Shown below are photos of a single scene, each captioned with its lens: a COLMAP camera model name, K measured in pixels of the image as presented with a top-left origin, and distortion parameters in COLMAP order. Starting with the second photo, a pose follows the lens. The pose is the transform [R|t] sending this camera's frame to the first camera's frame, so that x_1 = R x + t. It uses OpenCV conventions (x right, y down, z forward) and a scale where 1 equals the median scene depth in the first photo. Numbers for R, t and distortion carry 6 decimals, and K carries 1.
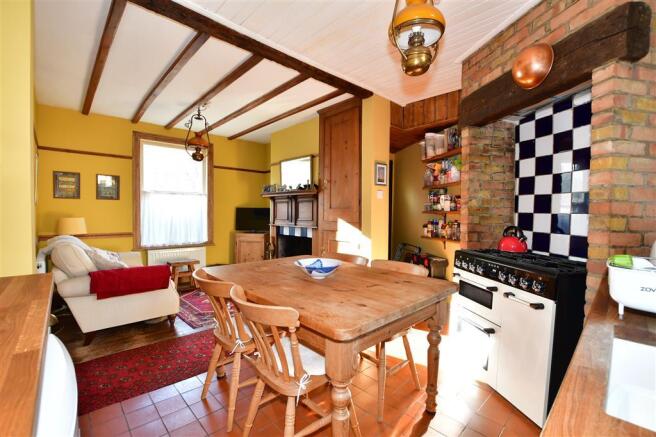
lens RADIAL K [[290.7, 0, 324.4], [0, 290.7, 219.3], [0, 0, 1]] dist [-0.034722, 0.005809]
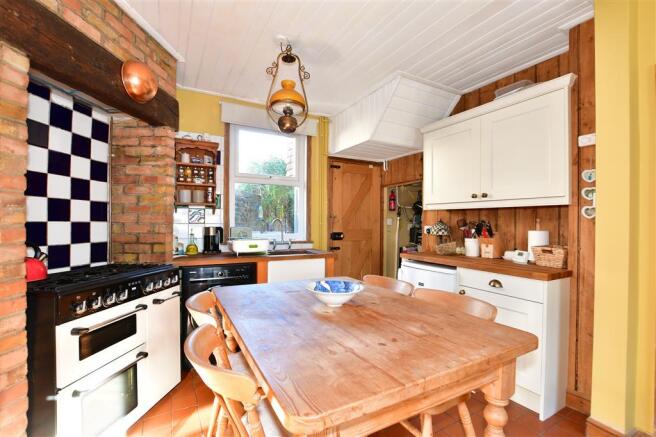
lens RADIAL K [[290.7, 0, 323.8], [0, 290.7, 219.3], [0, 0, 1]] dist [-0.034722, 0.005809]
pose [[-0.961533, -0.019923, 0.273966, -0.195210], [-0.011963, 0.999457, 0.030694, -0.063980], [-0.274429, 0.026236, -0.961249, 1.619450]]
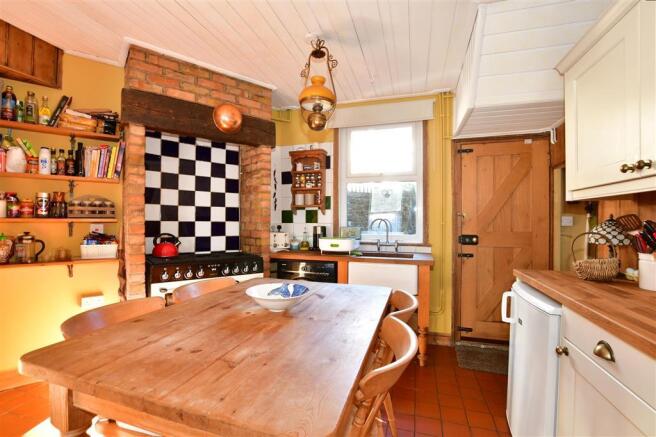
lens RADIAL K [[290.7, 0, 321.3], [0, 290.7, 219.1], [0, 0, 1]] dist [-0.034722, 0.005809]
pose [[-0.474577, -0.012774, 0.880121, -0.630725], [0.020270, 0.999471, 0.025436, -0.055241], [-0.879981, 0.029911, -0.474067, 1.179510]]
